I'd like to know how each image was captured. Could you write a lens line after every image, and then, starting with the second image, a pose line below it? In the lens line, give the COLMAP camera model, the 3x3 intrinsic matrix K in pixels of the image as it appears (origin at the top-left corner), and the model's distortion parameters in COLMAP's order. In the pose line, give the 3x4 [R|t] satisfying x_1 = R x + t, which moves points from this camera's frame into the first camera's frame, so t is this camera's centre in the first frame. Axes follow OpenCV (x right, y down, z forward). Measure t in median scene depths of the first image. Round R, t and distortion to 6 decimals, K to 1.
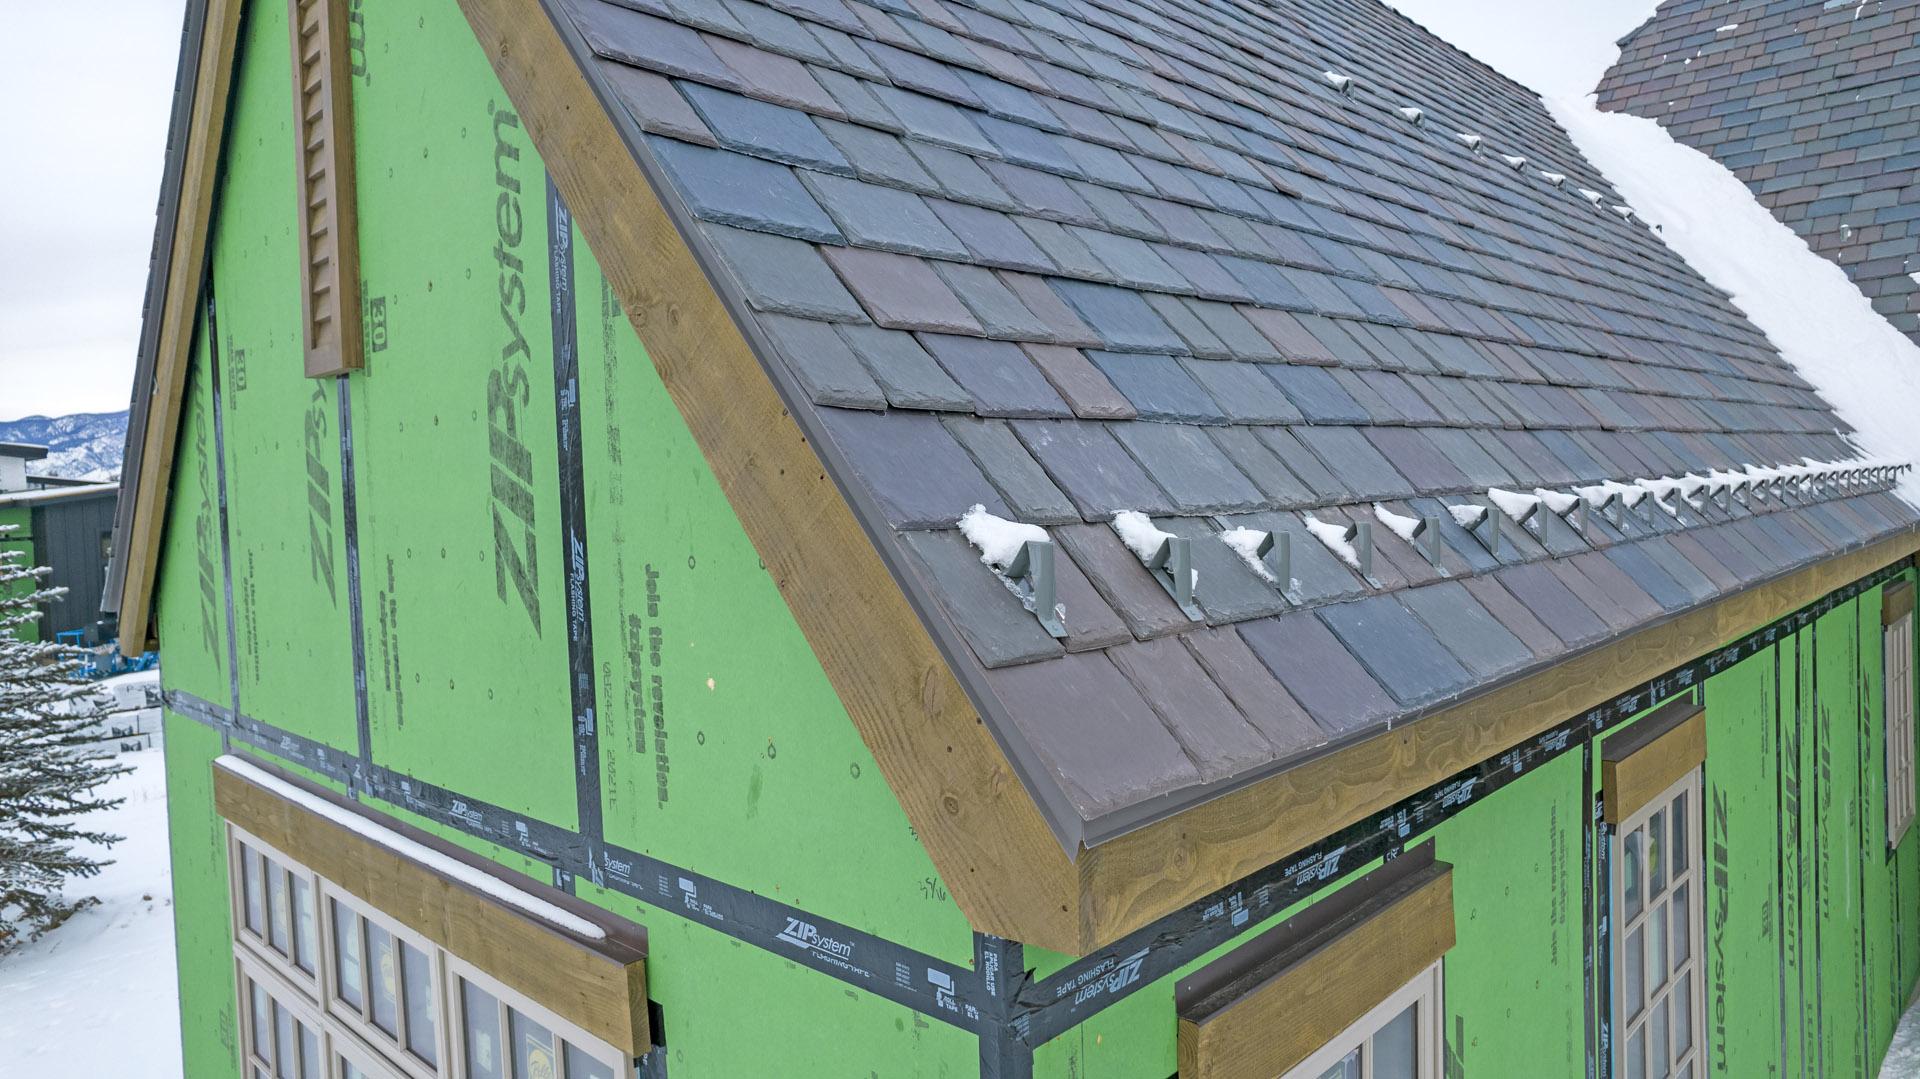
lens RADIAL K [[1206.2, 0, 967.1], [0, 1206.2, 529.2], [0, 0, 1]] dist [0.005531, 0.003026]
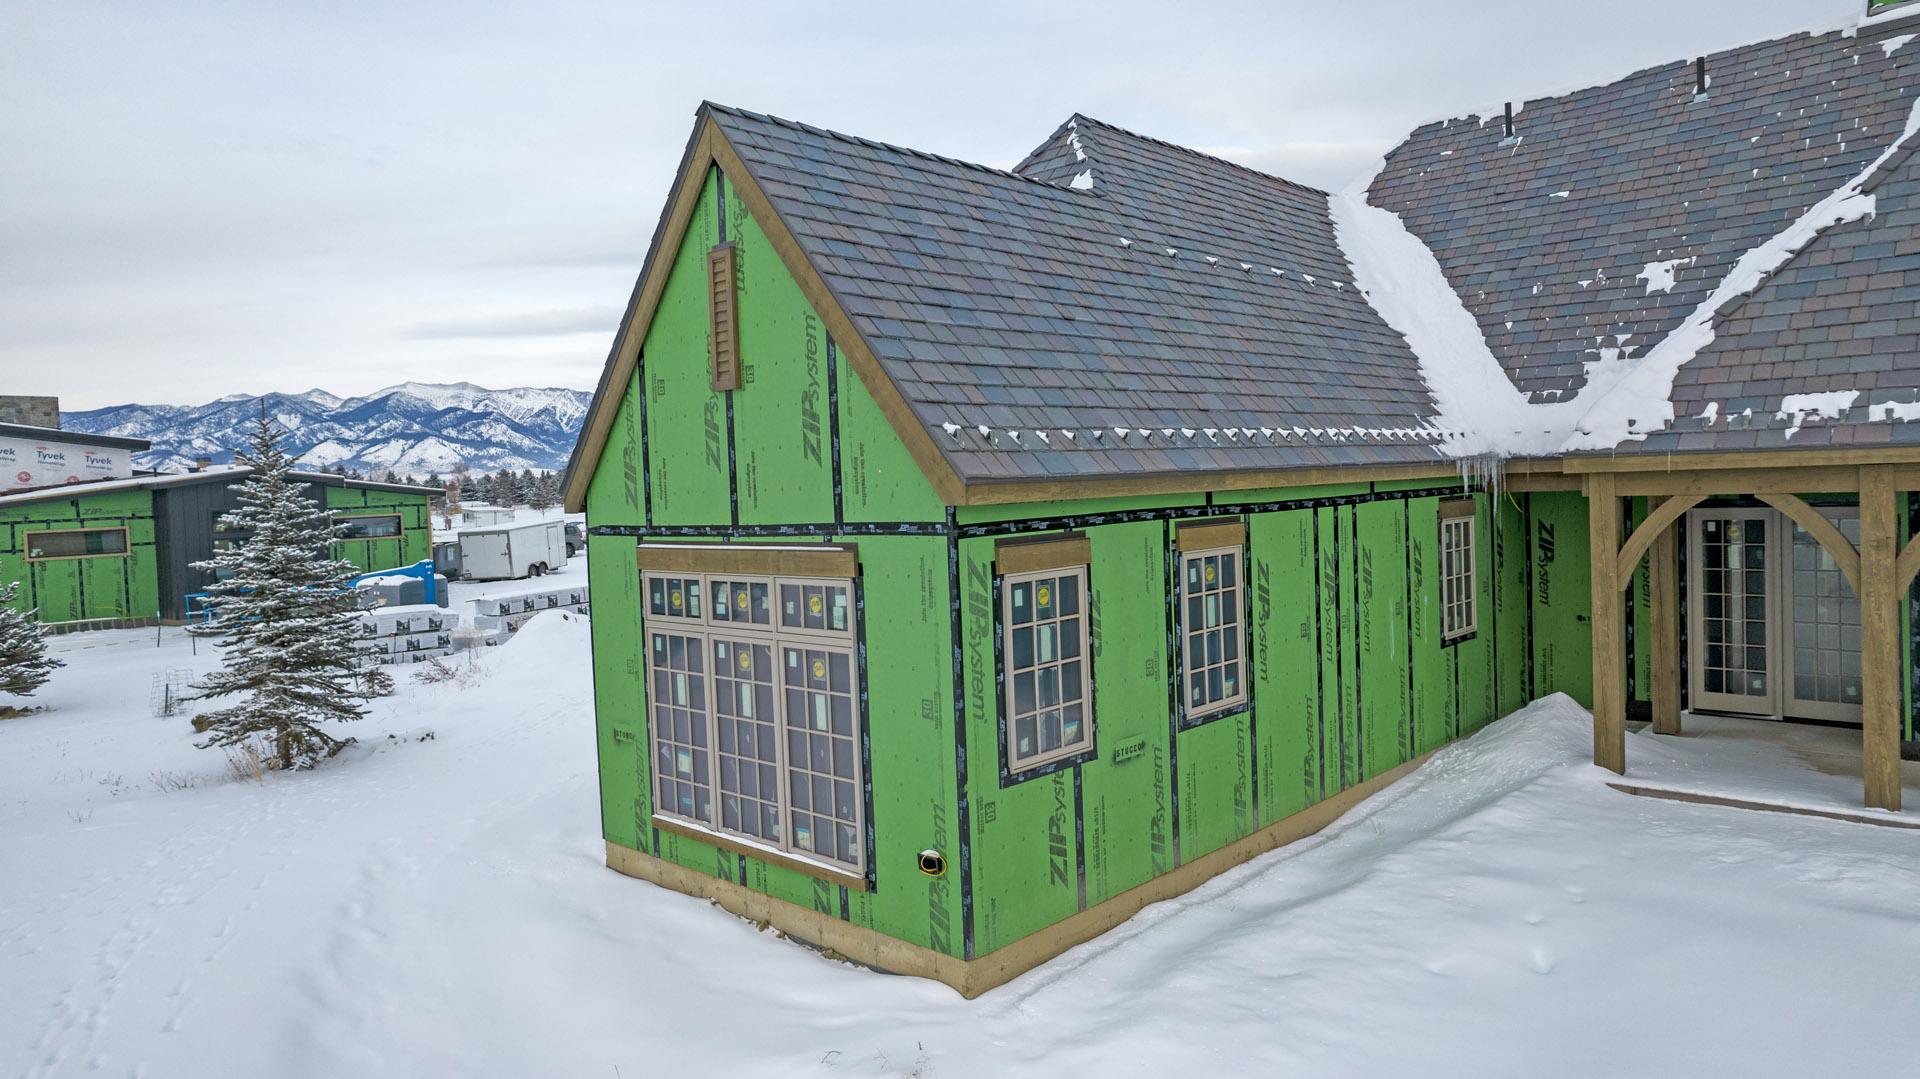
lens RADIAL K [[1223.5, 0, 967.5], [0, 1223.5, 530.8], [0, 0, 1]] dist [-0.037459, -0.000023]
pose [[0.999906, -0.002675, 0.013469, 0.016391], [0.002611, 0.999985, 0.004781, 0.241026], [-0.013482, -0.004745, 0.999898, -2.382764]]
